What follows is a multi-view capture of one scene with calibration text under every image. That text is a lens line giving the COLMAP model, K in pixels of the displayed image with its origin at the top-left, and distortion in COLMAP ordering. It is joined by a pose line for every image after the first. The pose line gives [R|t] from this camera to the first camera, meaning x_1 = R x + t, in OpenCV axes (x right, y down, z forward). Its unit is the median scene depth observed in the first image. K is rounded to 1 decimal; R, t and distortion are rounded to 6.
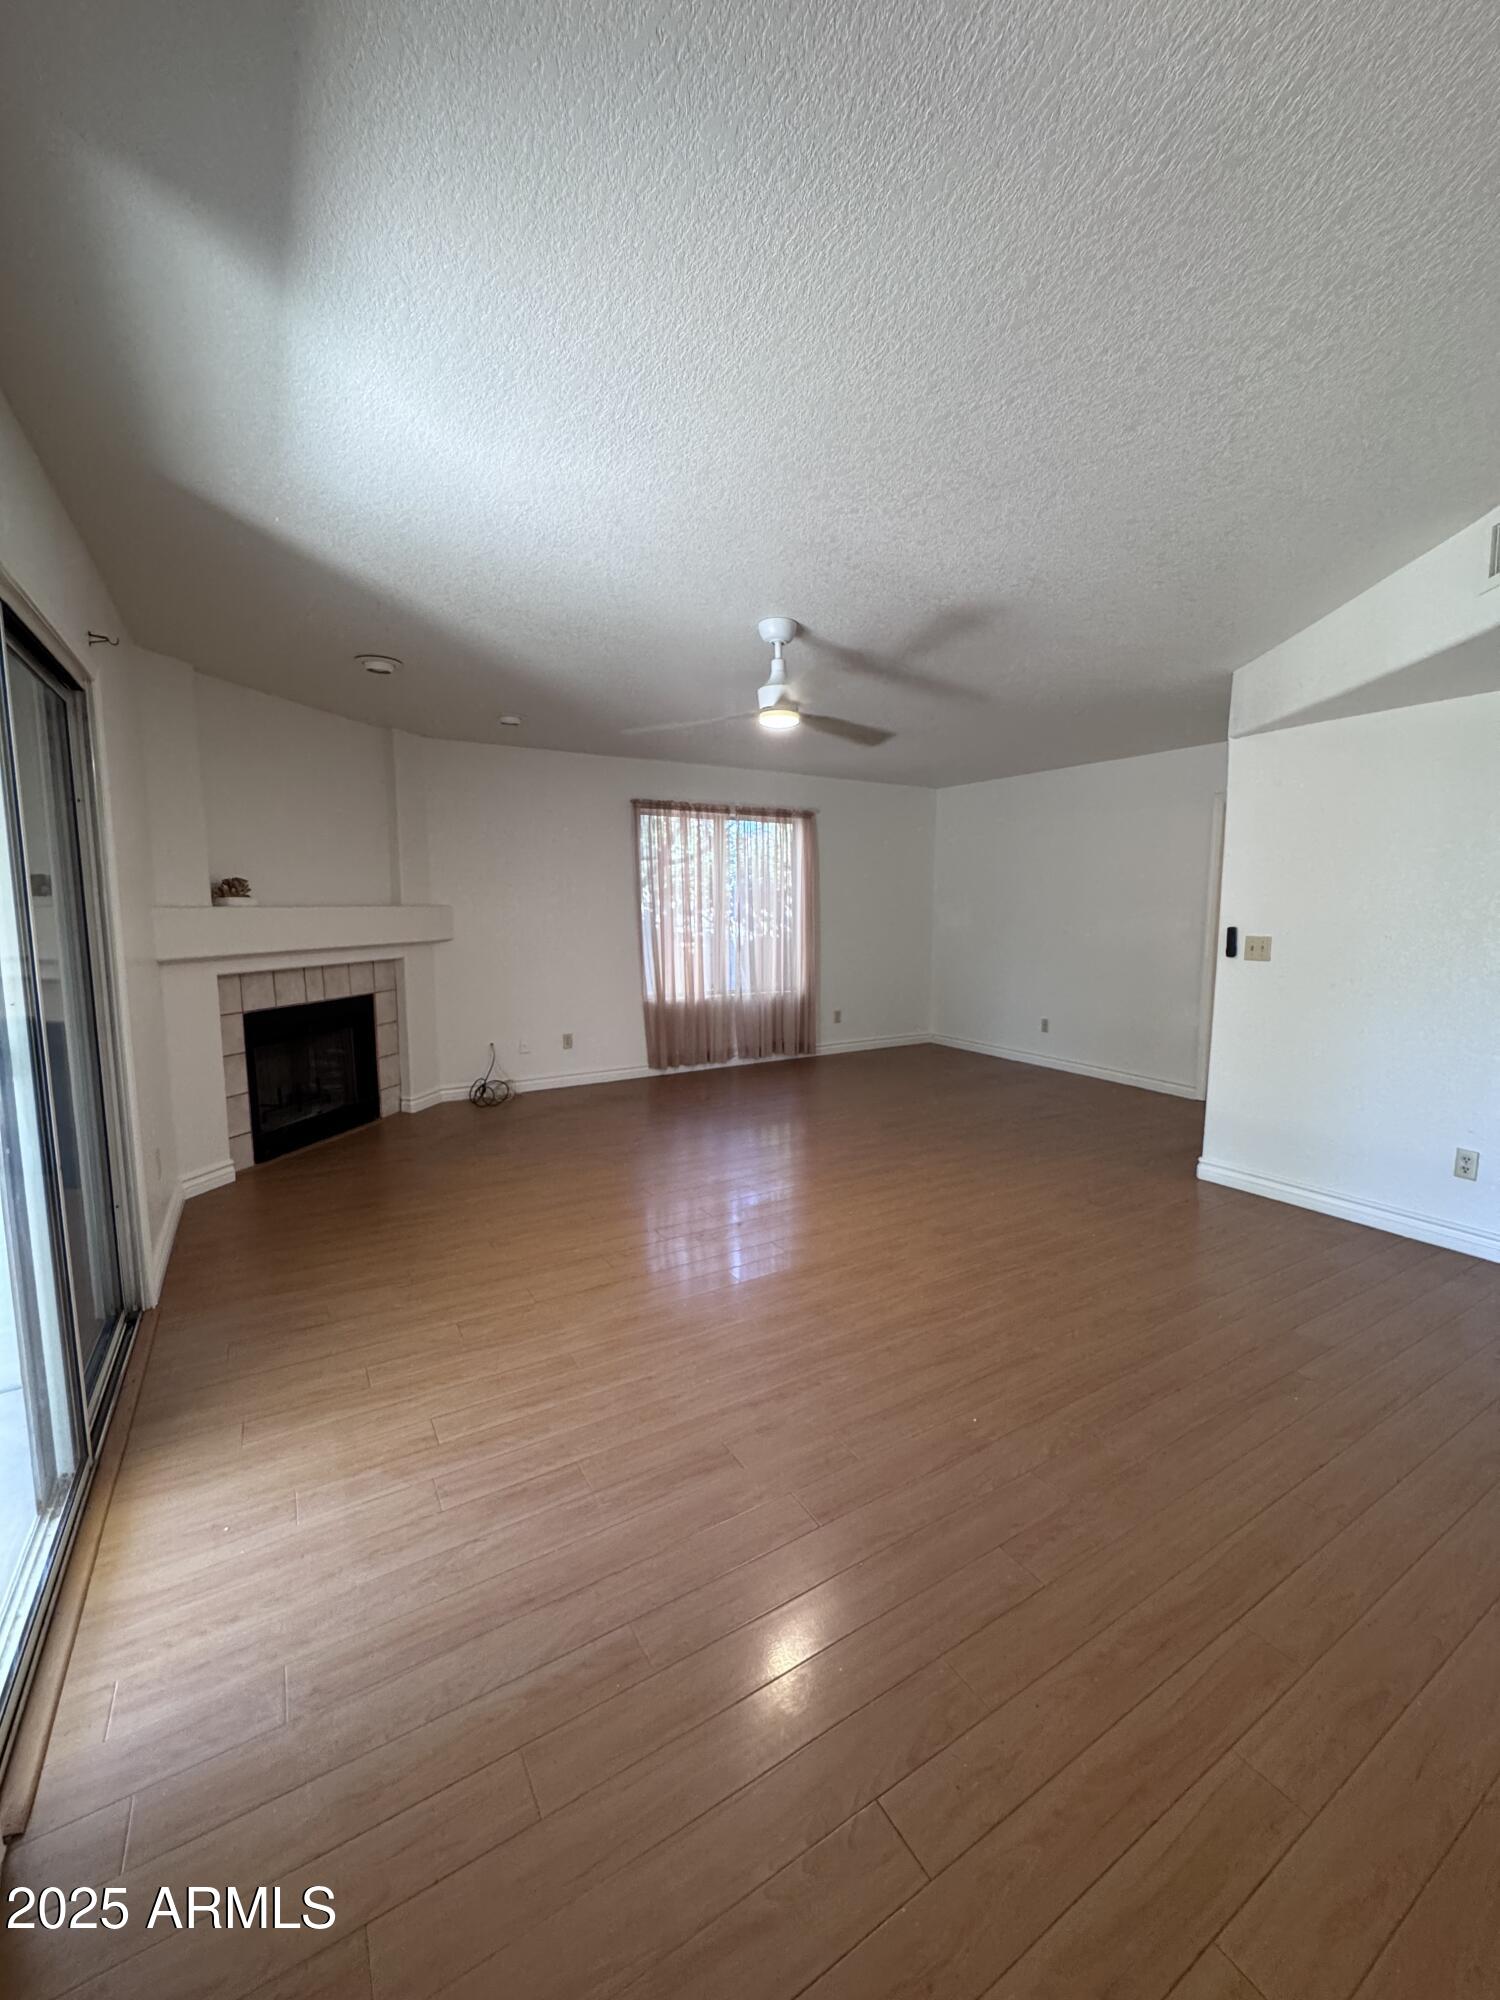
lens RADIAL K [[801.2, 0, 752.9], [0, 801.2, 997.6], [0, 0, 1]] dist [-0.003678, 0.000319]
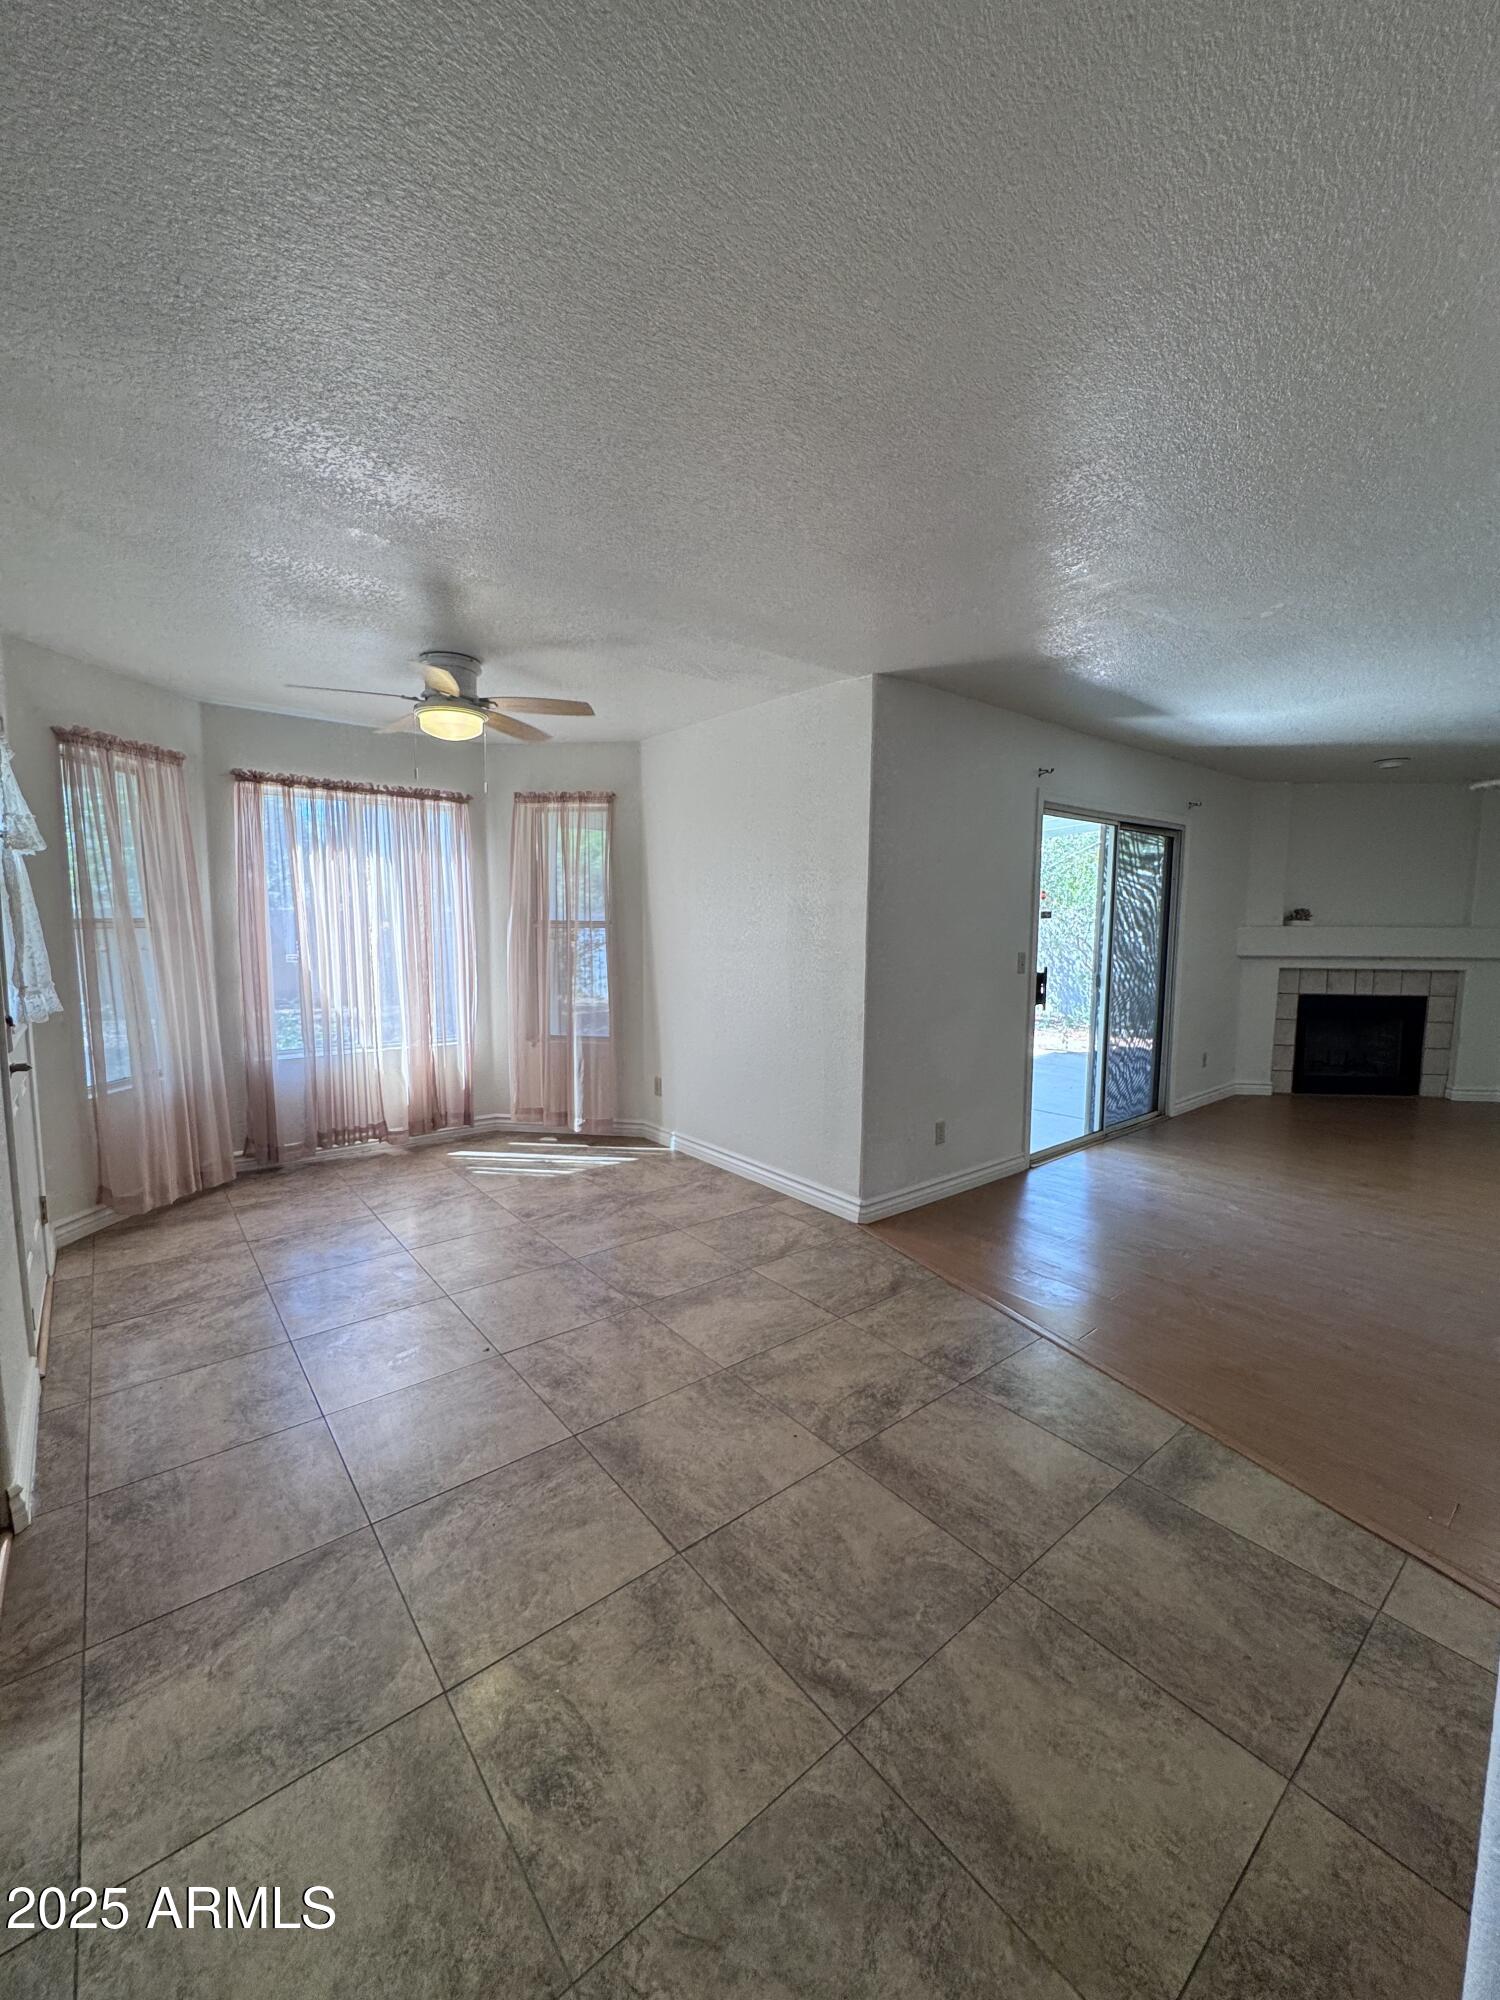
lens RADIAL K [[801.2, 0, 752.9], [0, 801.2, 997.6], [0, 0, 1]] dist [-0.003678, 0.000319]
pose [[0.151946, 0.101461, -0.983167, 0.668007], [-0.116736, 0.989597, 0.084083, 0.016875], [0.981471, 0.101995, 0.162209, -0.269286]]
